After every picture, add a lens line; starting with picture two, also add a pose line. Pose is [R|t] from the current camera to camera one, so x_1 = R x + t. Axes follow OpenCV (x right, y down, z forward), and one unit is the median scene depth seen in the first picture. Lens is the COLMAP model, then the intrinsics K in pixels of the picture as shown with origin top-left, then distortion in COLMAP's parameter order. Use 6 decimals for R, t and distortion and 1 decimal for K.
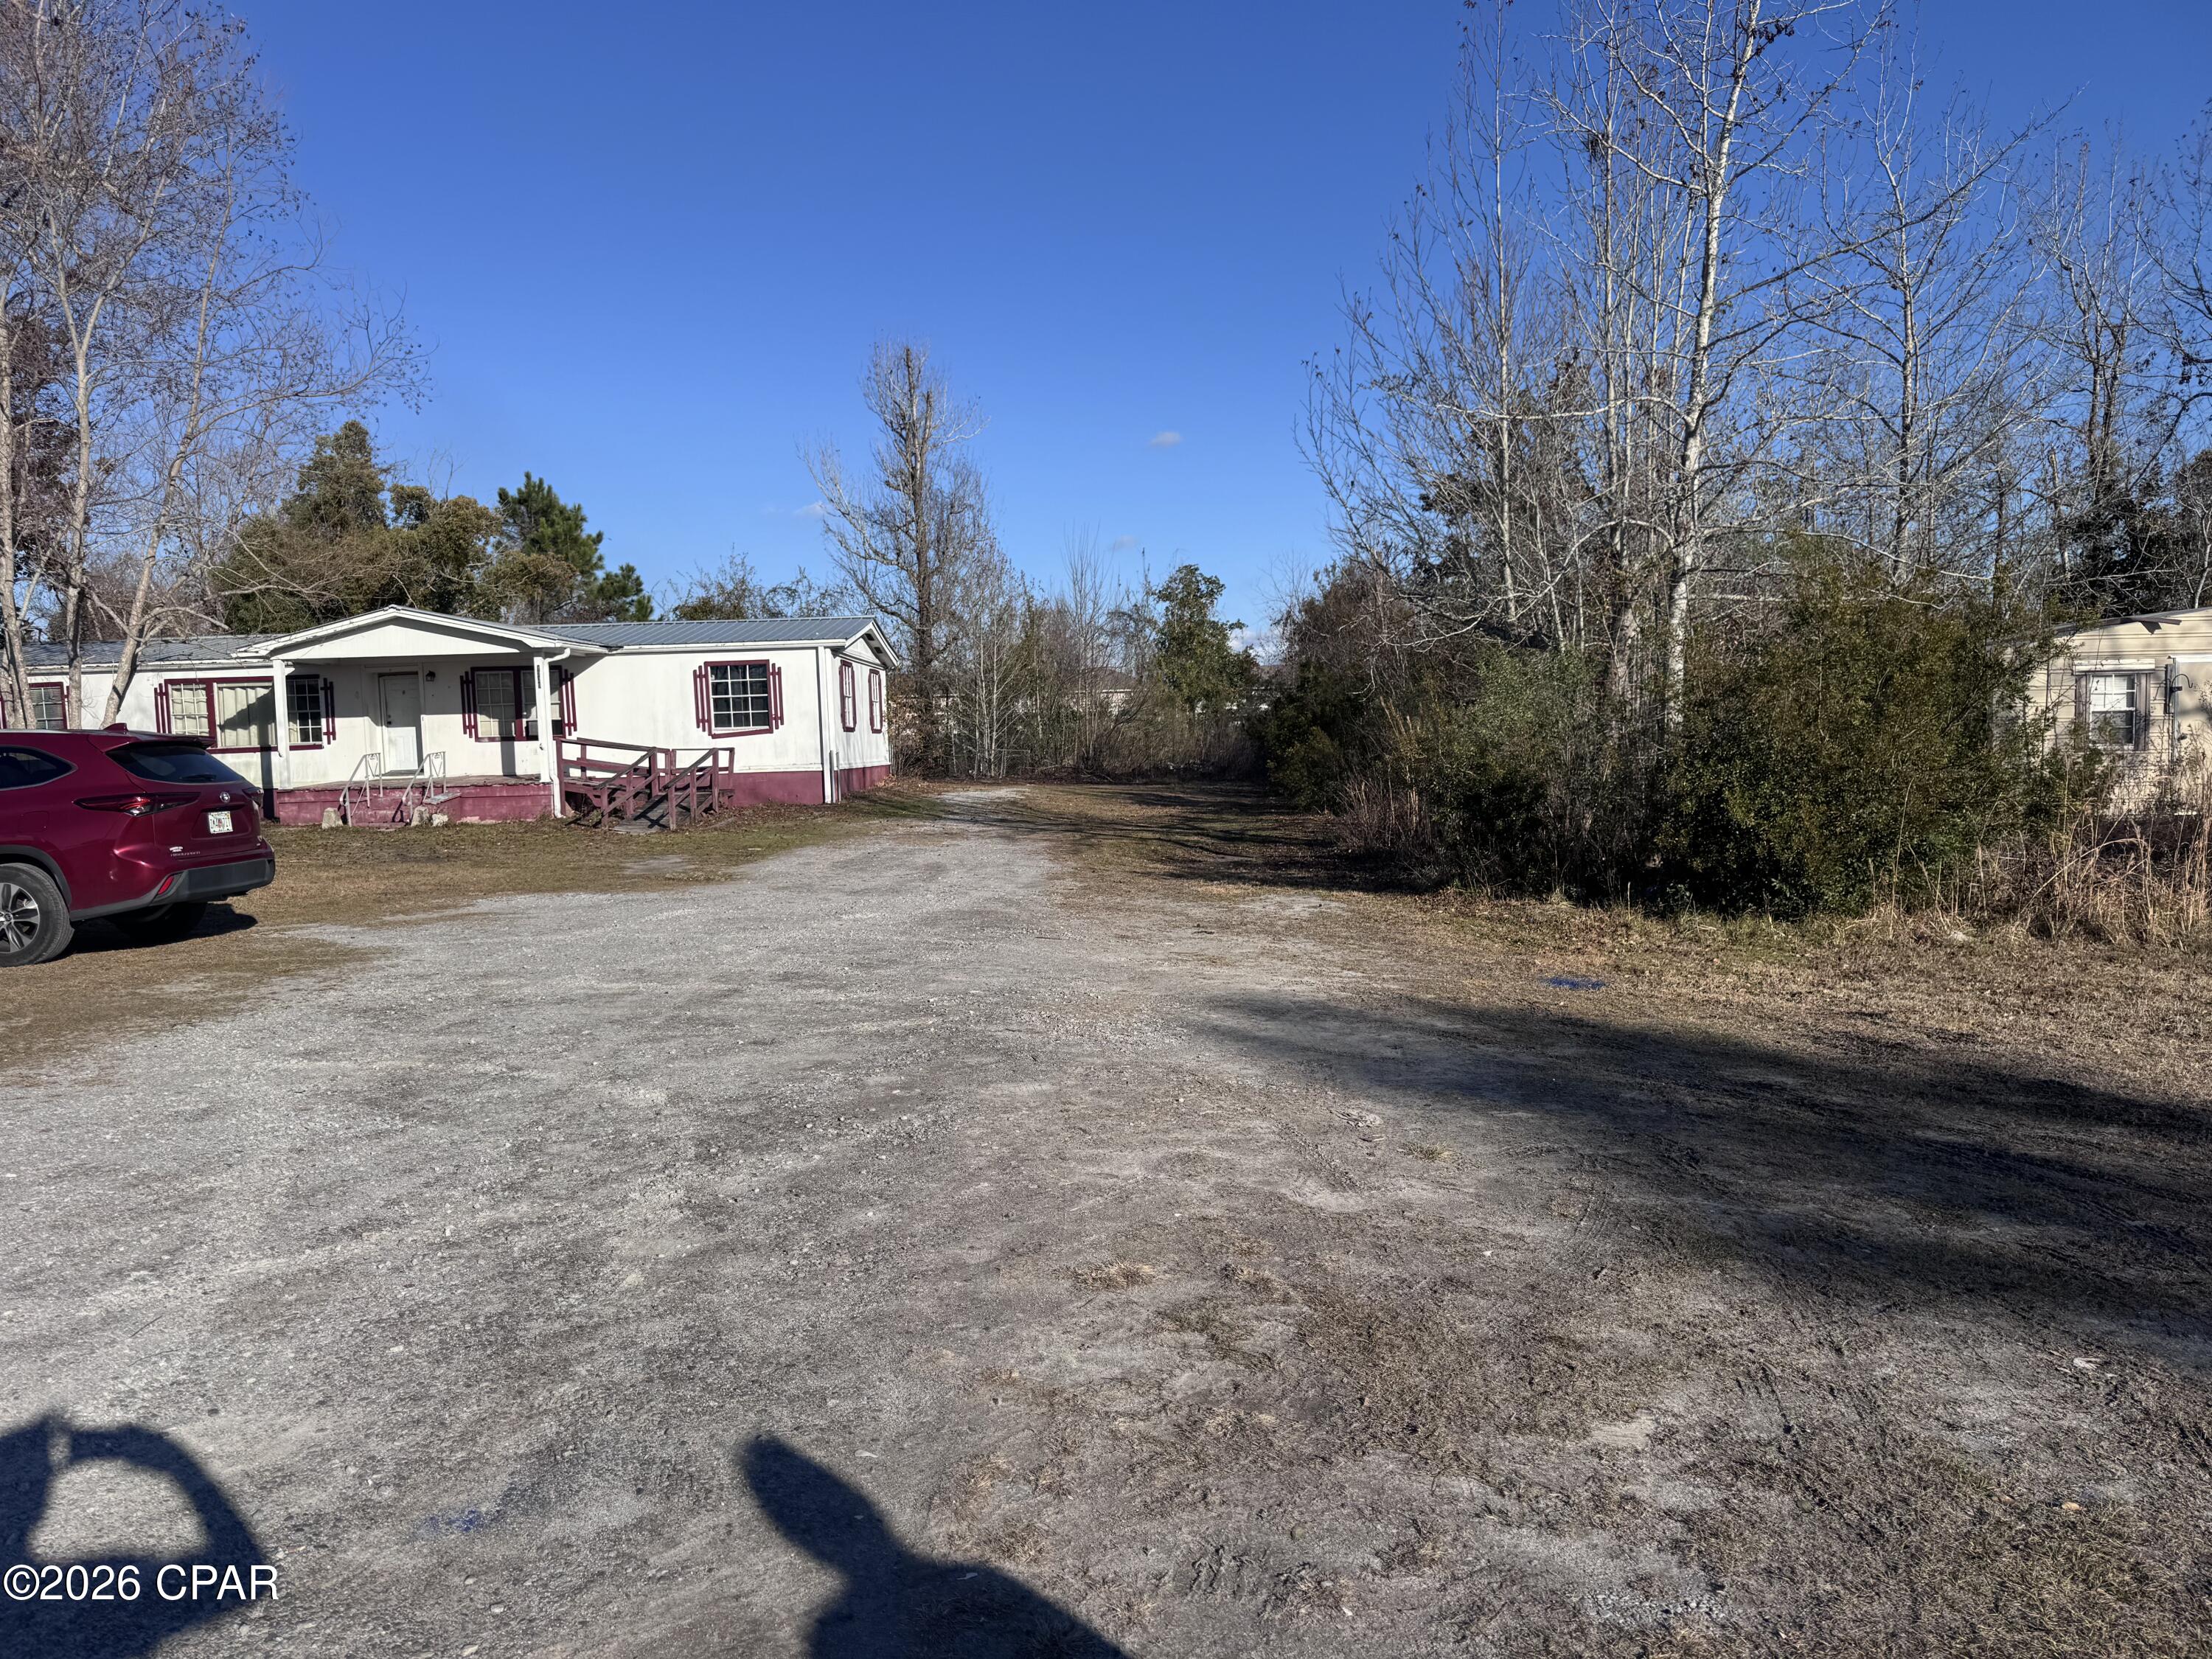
lens RADIAL K [[1529.6, 0, 1138.6], [0, 1529.6, 841.3], [0, 0, 1]] dist [0.074502, -0.190711]
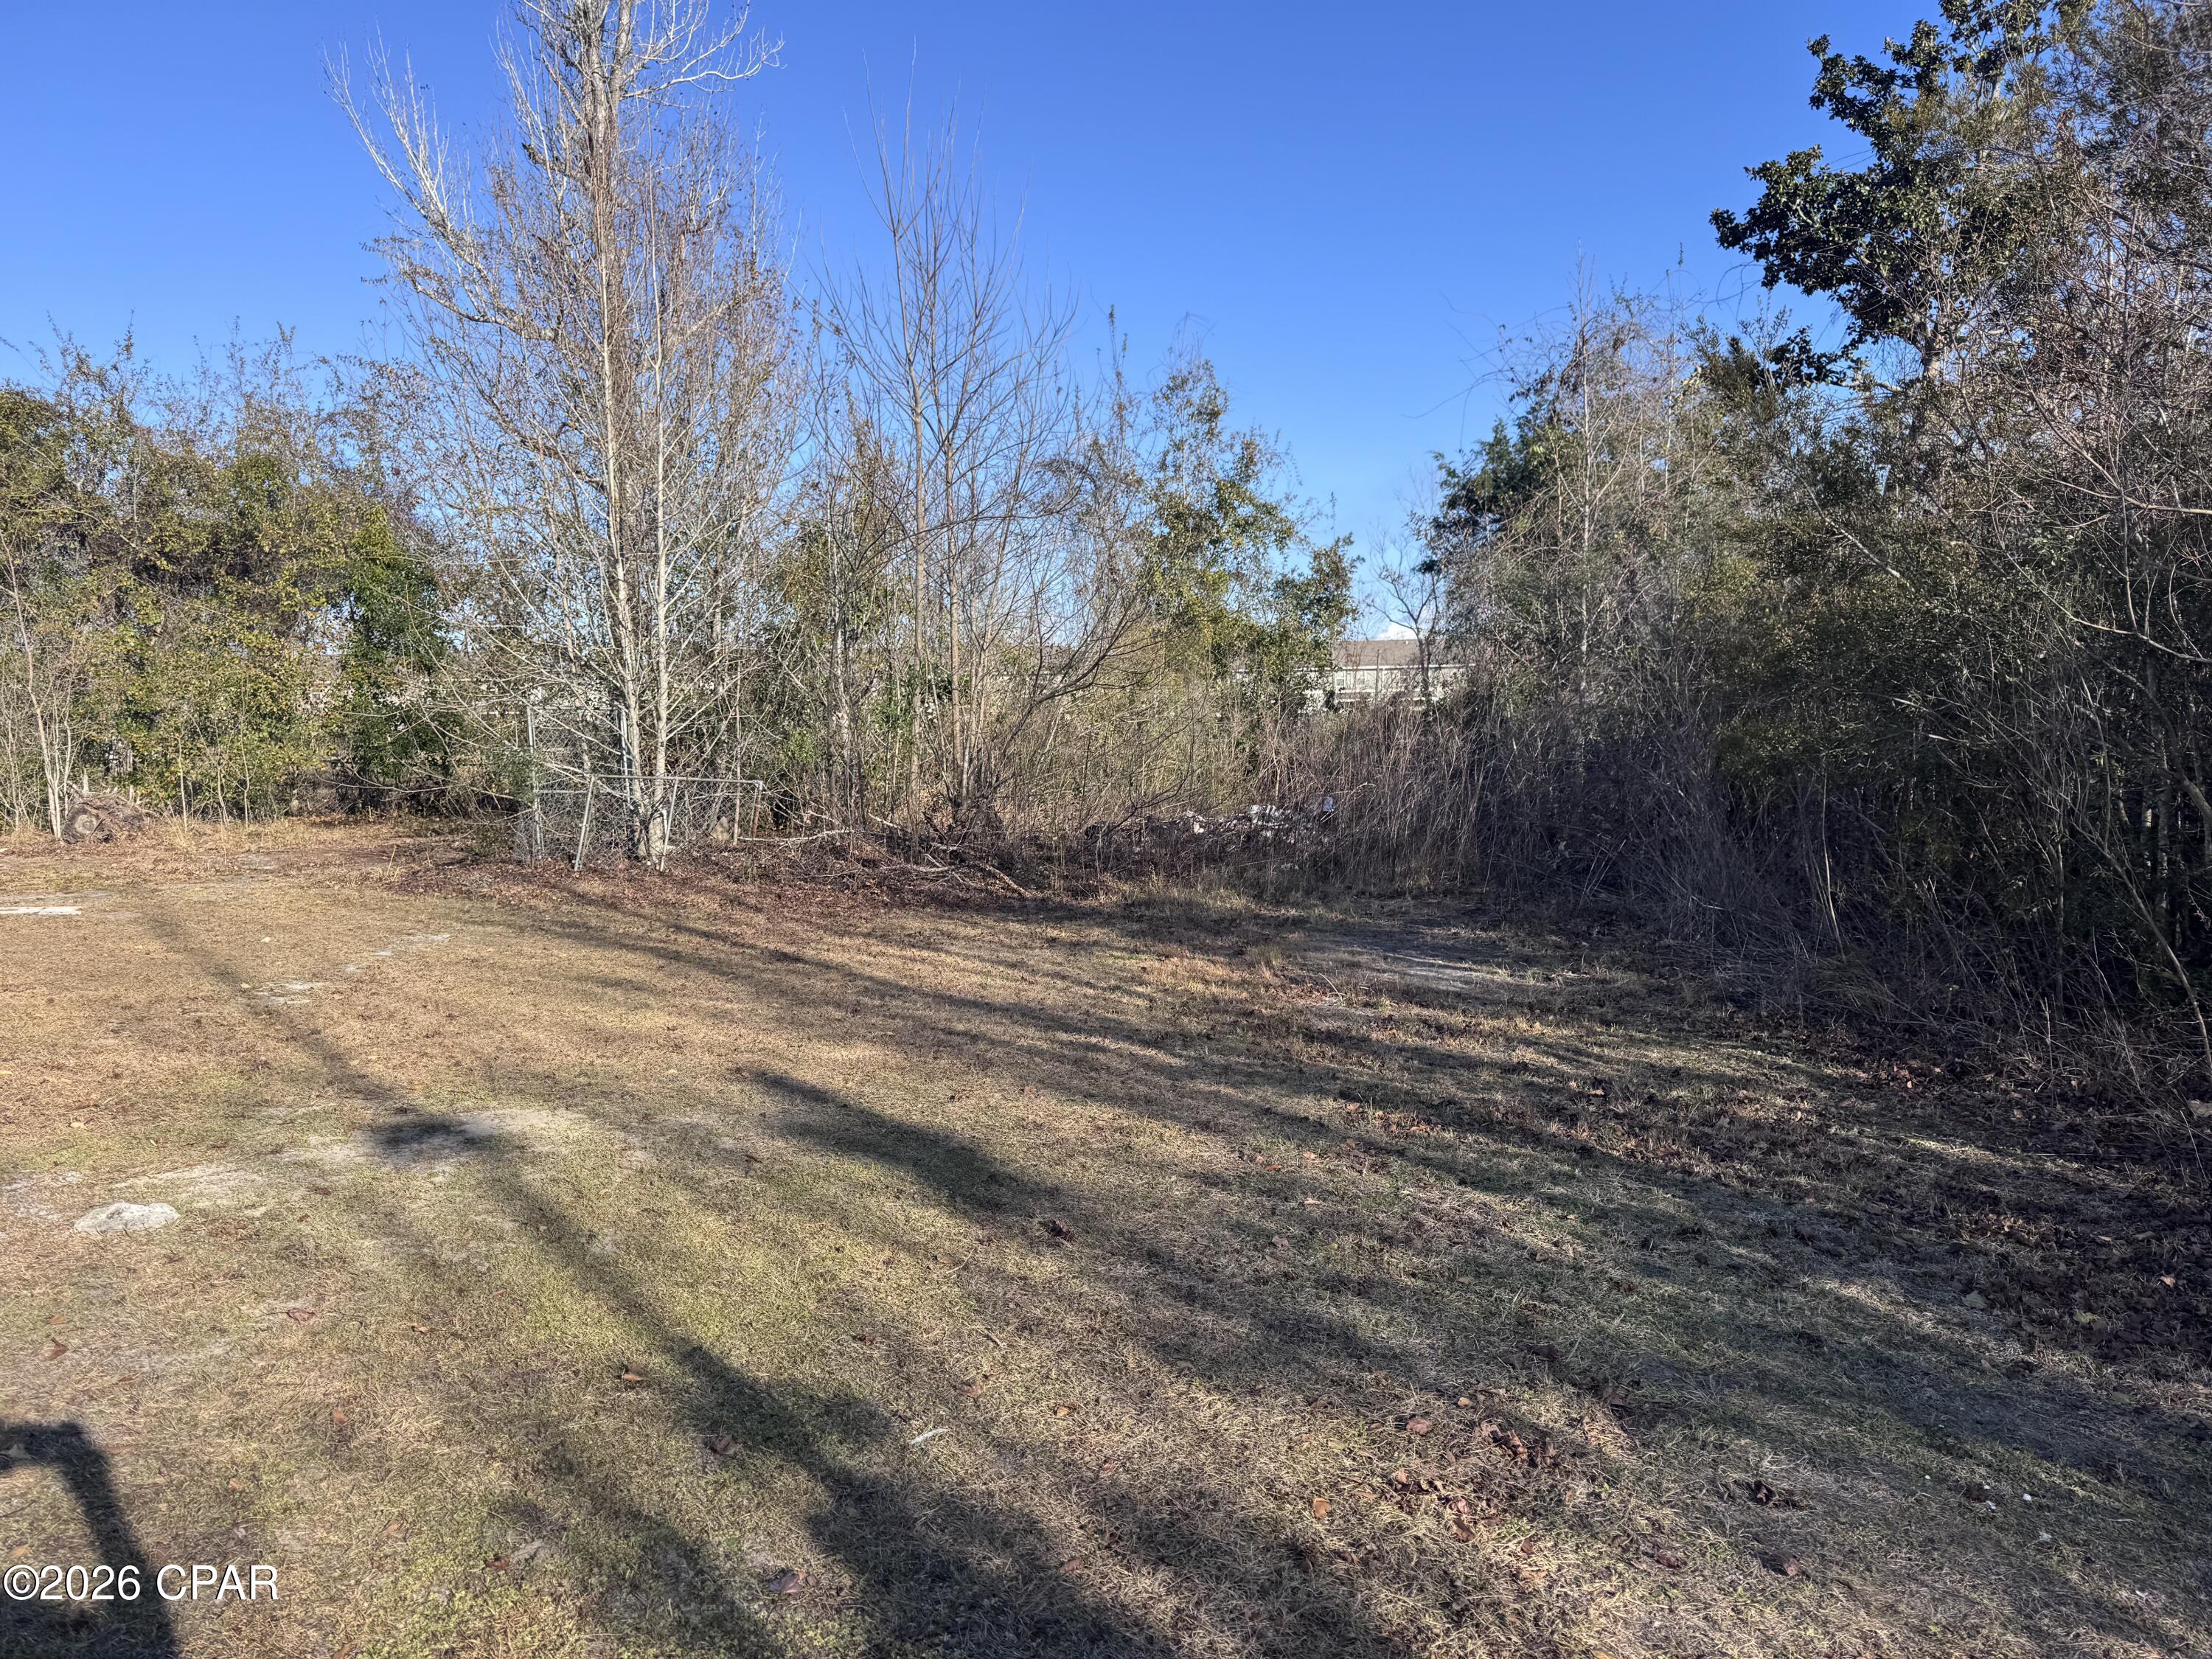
lens RADIAL K [[1564.8, 0, 1101.9], [0, 1564.8, 843.4], [0, 0, 1]] dist [-0.002963, -0.002838]
pose [[0.999990, -0.004408, -0.000725, -0.000038], [0.004405, 0.999985, -0.003349, -0.071093], [0.000740, 0.003346, 0.999994, 1.076094]]
